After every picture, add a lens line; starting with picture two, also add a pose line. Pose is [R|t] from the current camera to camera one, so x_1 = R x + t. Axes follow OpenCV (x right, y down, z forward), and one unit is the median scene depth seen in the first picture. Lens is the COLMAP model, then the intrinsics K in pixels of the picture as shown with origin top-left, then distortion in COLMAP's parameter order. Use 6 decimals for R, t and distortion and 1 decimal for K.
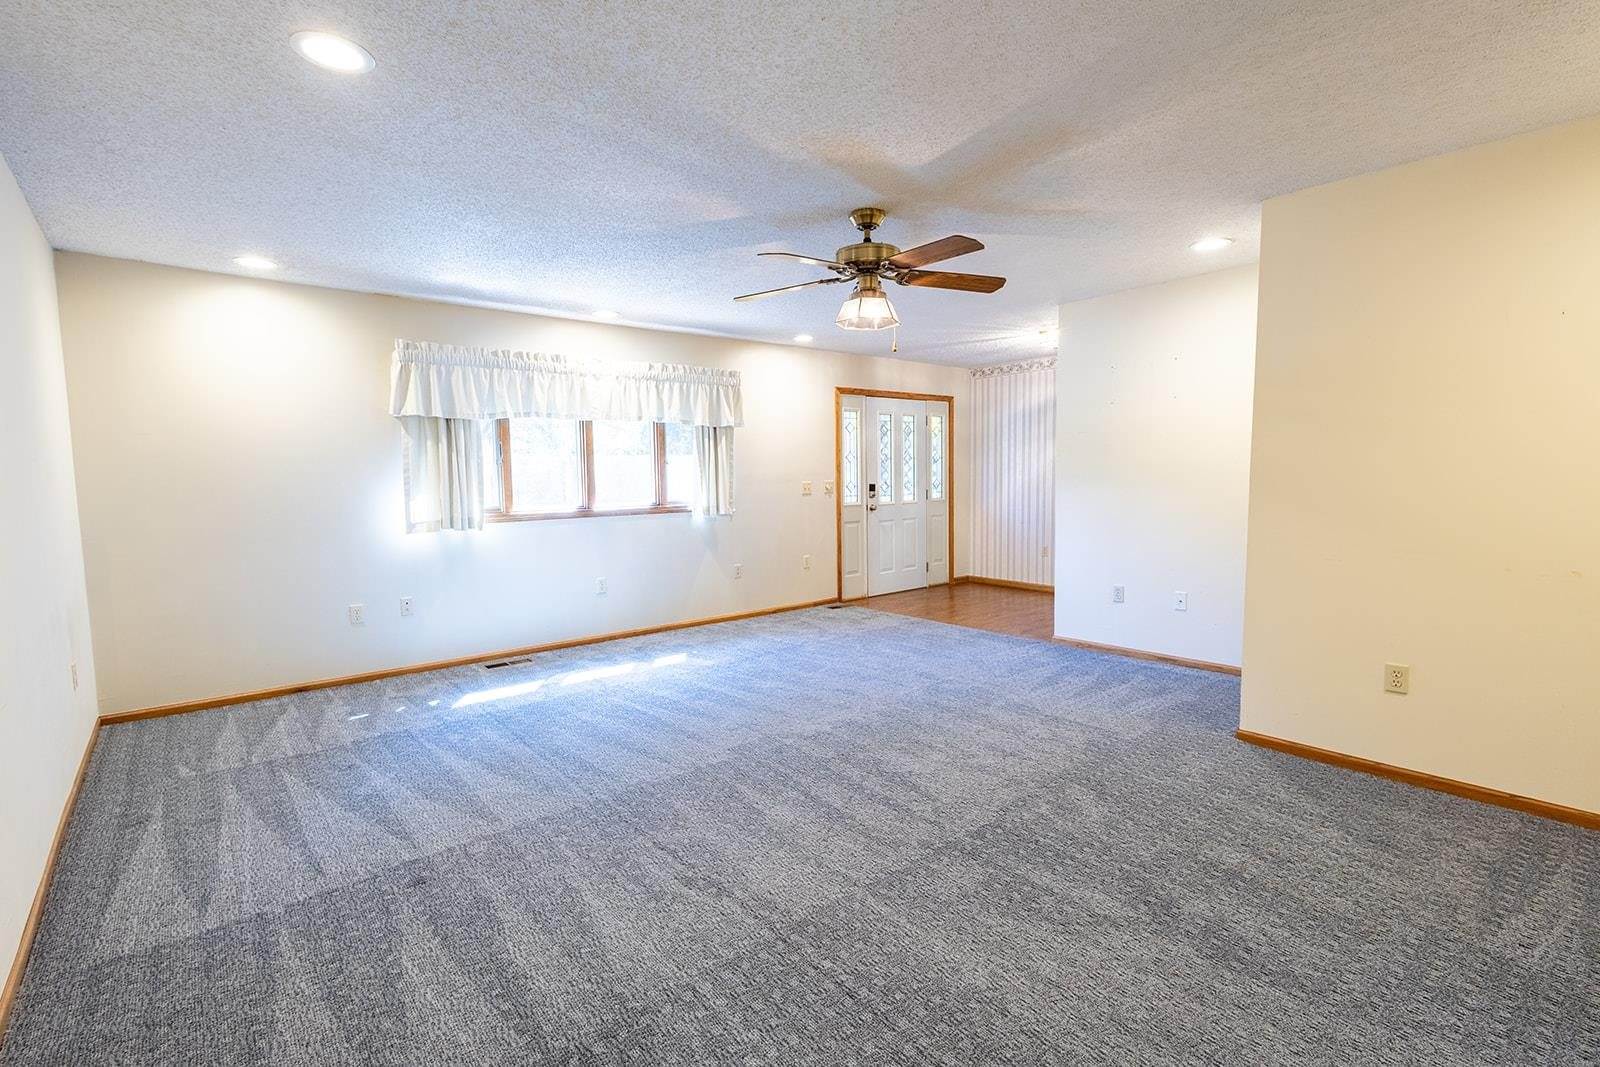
lens RADIAL K [[731.2, 0, 795.0], [0, 731.2, 537.2], [0, 0, 1]] dist [0.007413, -0.002588]
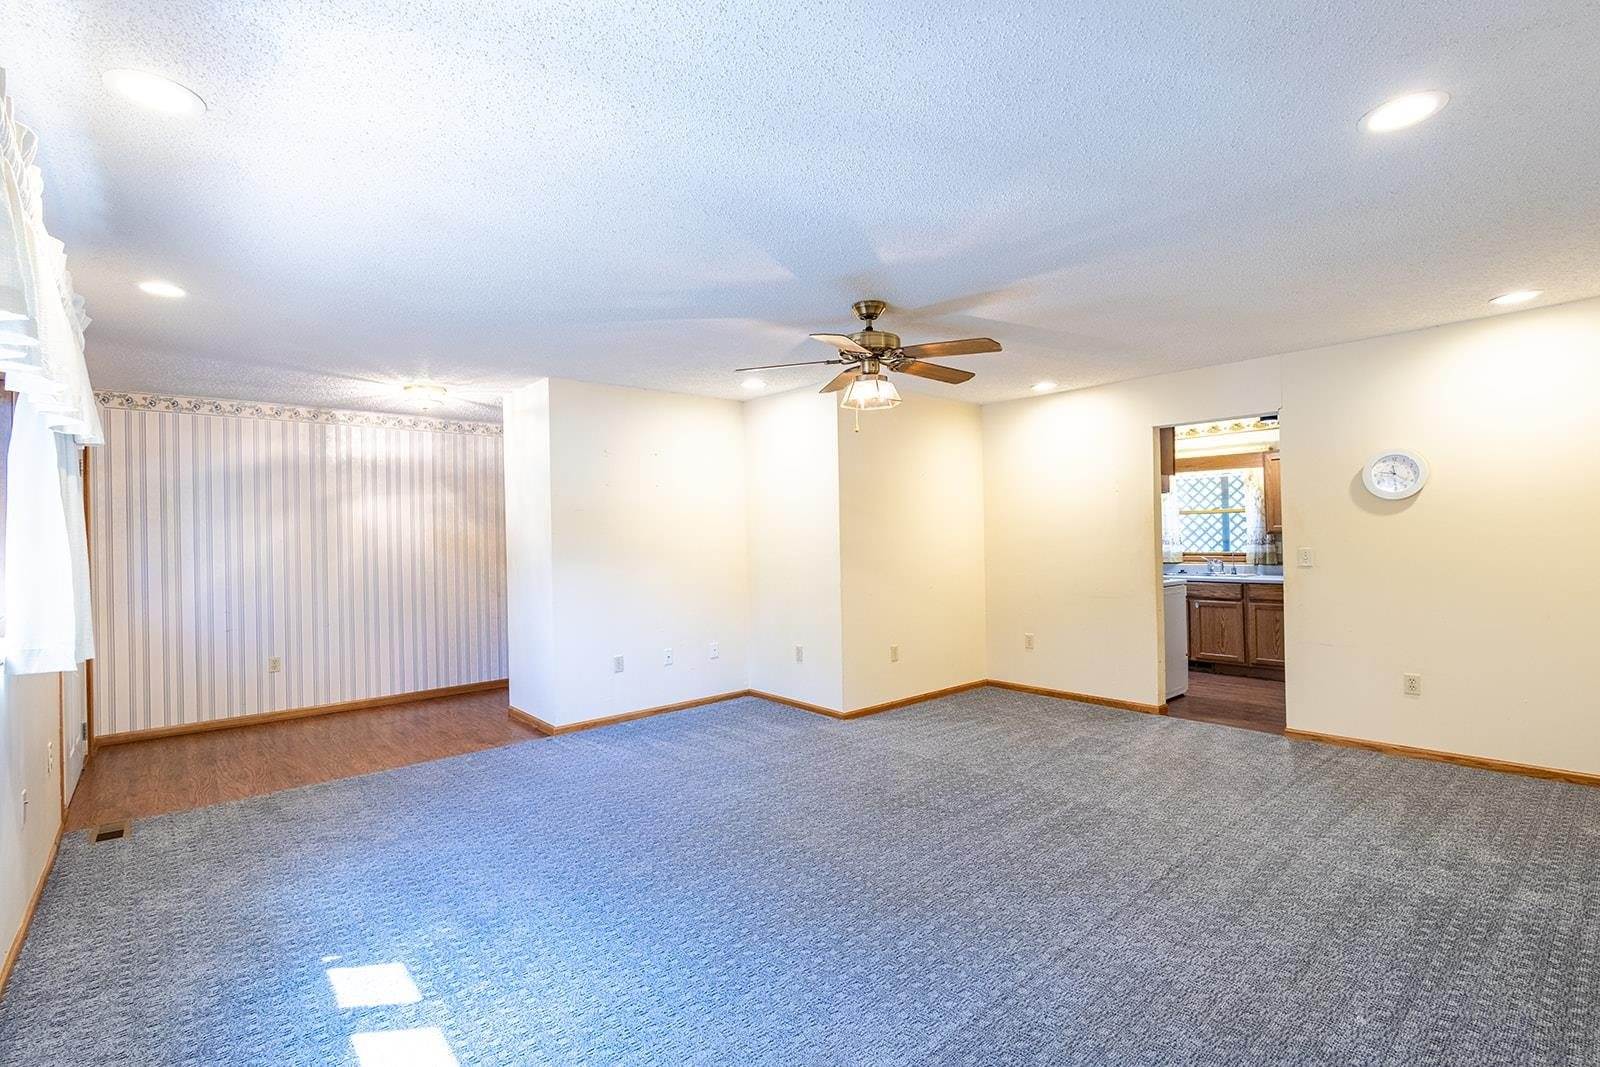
lens RADIAL K [[731.2, 0, 802.7], [0, 731.2, 537.8], [0, 0, 1]] dist [0.007413, -0.002588]
pose [[-0.029006, 0.019377, 0.999391, -0.407381], [0.108311, 0.993986, -0.016129, -0.037621], [-0.993694, 0.107777, -0.030930, 0.485305]]
